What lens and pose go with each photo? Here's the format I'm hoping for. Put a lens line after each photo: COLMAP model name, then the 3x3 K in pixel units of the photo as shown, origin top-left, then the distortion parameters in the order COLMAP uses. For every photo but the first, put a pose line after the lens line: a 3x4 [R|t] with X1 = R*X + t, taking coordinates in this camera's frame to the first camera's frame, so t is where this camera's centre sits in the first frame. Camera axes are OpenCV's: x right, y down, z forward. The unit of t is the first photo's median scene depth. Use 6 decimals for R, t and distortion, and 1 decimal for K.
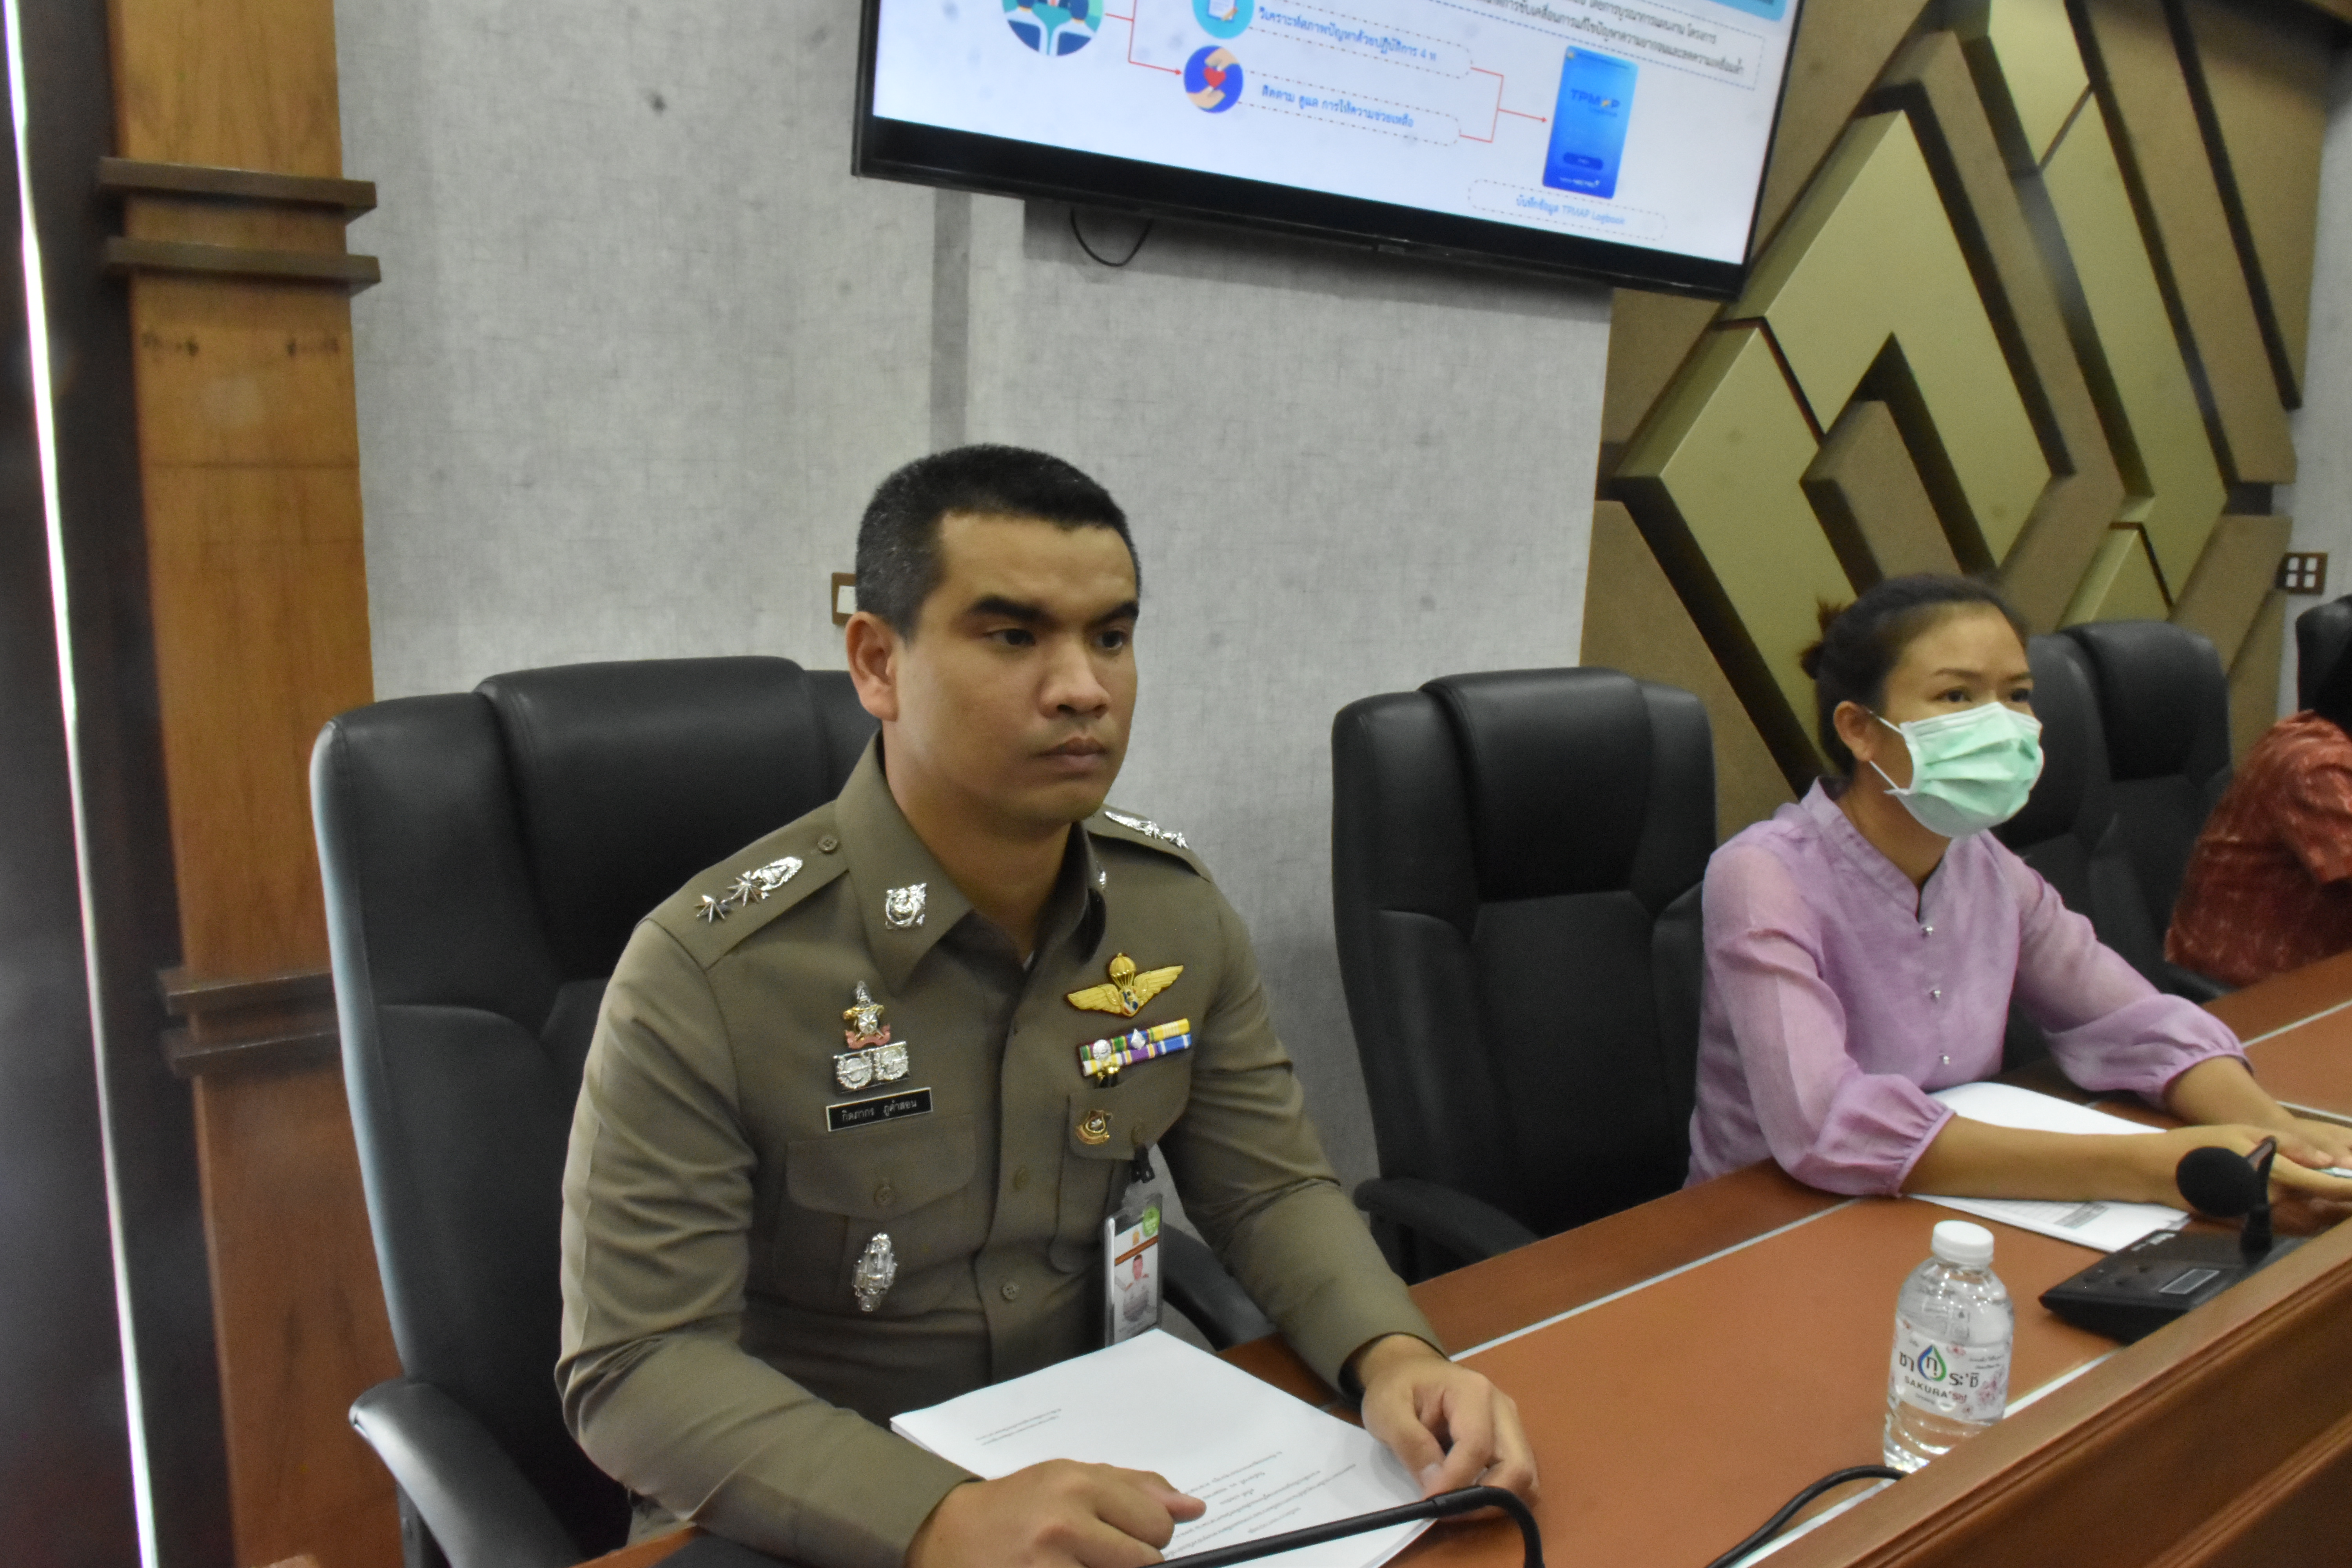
lens RADIAL K [[1741.9, 0, 1162.5], [0, 1741.9, 778.3], [0, 0, 1]] dist [-0.025085, 0.006448]
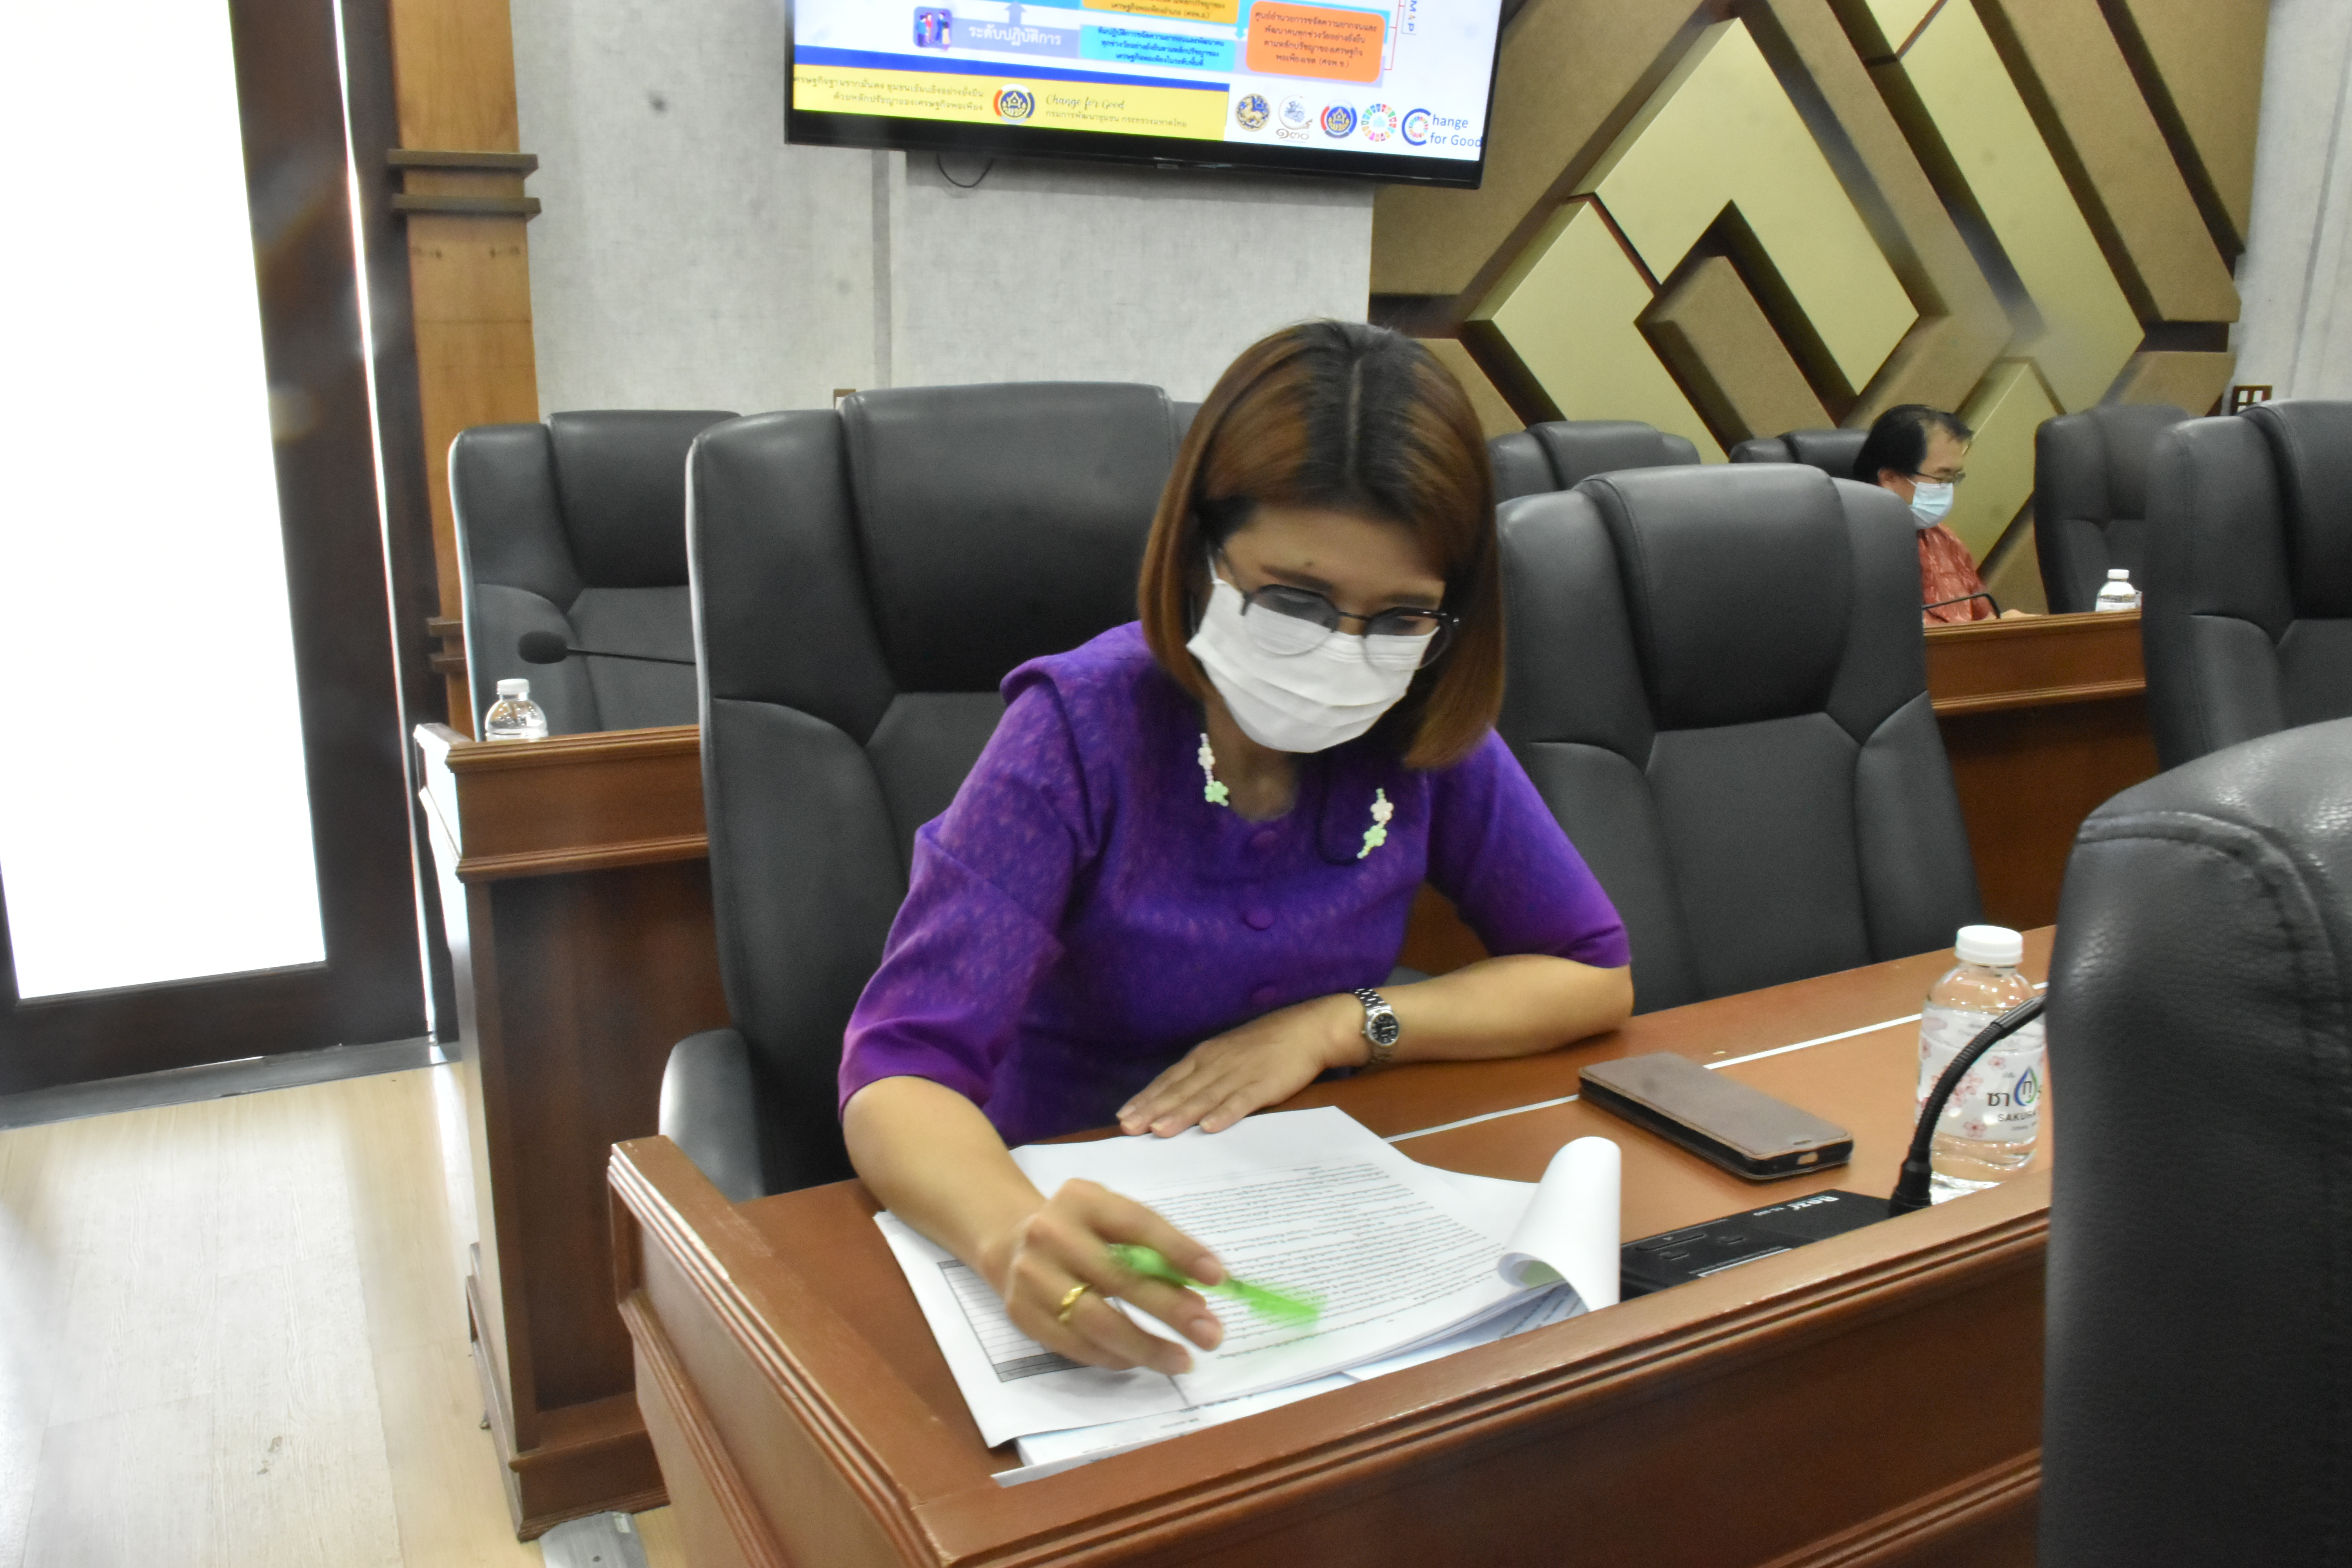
lens RADIAL K [[1773.8, 0, 1146.6], [0, 1773.8, 776.1], [0, 0, 1]] dist [-0.024625, 0.003522]
pose [[0.982855, 0.026466, -0.182470, 0.344965], [-0.015114, 0.997878, 0.063327, 0.110034], [0.183759, -0.059484, 0.981170, -0.467566]]
